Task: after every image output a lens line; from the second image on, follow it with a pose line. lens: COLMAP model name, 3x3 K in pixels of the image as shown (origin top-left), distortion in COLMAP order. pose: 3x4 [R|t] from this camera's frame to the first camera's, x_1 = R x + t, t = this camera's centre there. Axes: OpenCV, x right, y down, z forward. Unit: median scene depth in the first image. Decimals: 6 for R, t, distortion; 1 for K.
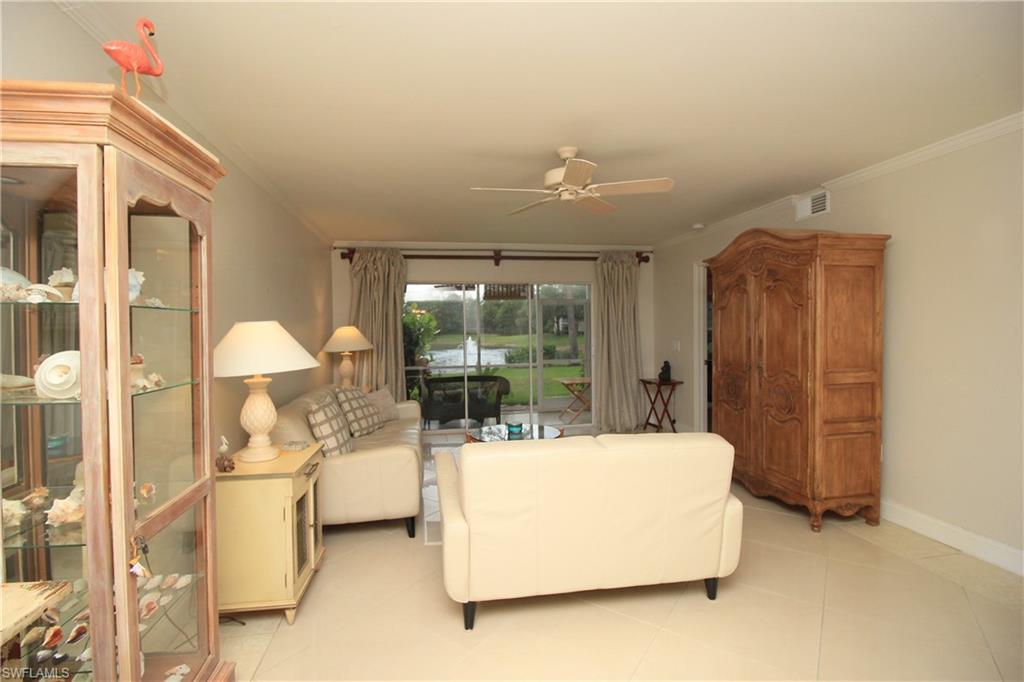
lens RADIAL K [[480.0, 0, 511.7], [0, 480.0, 334.1], [0, 0, 1]] dist [-0.009884, -0.003803]
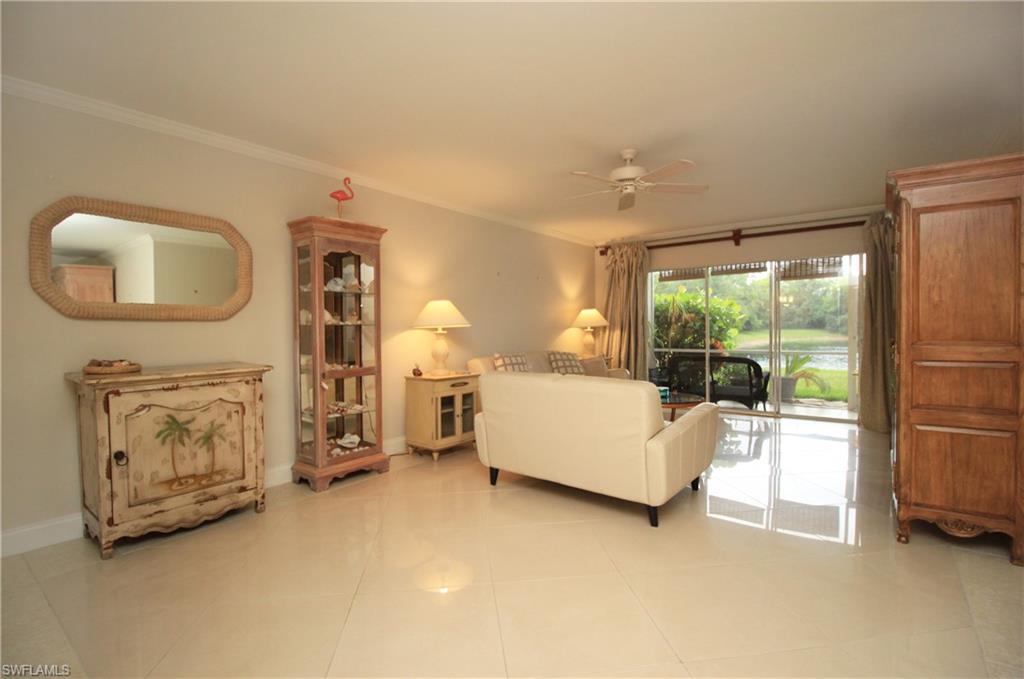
lens RADIAL K [[480.0, 0, 515.0], [0, 480.0, 335.3], [0, 0, 1]] dist [-0.009884, -0.003803]
pose [[0.671836, 0.018136, -0.740478, 0.782820], [-0.005063, 0.999789, 0.019894, 0.051860], [0.740683, -0.009616, 0.671786, -0.021712]]
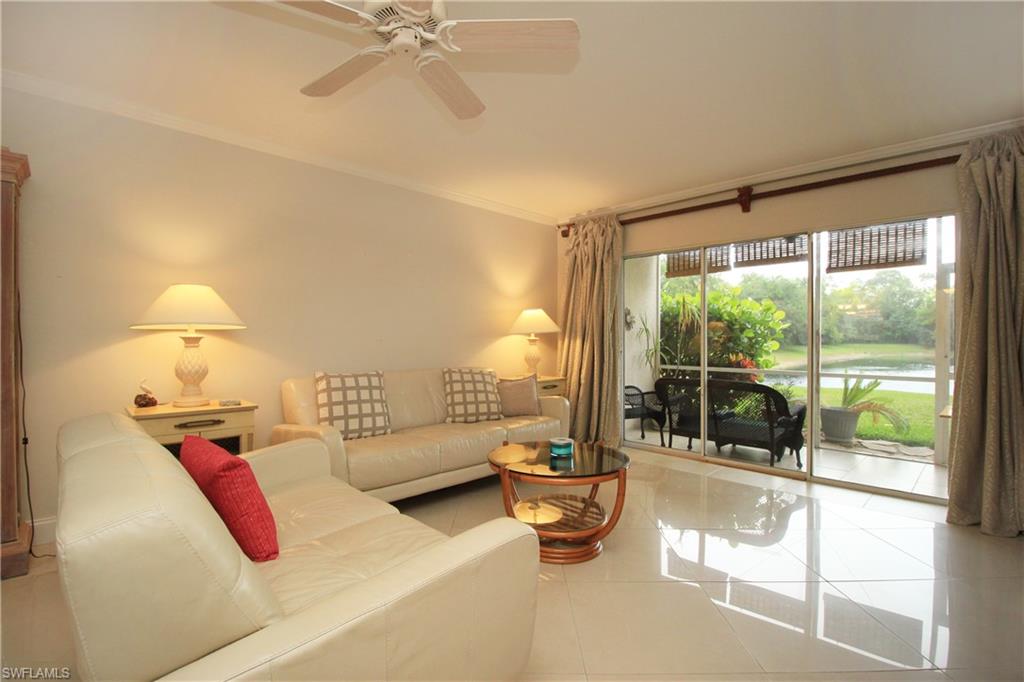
lens RADIAL K [[480.0, 0, 516.3], [0, 480.0, 335.8], [0, 0, 1]] dist [-0.009884, -0.003803]
pose [[0.571394, 0.012128, -0.820587, 0.640483], [-0.018881, 0.999820, 0.001629, 0.058602], [0.820459, 0.014563, 0.571520, 0.740495]]
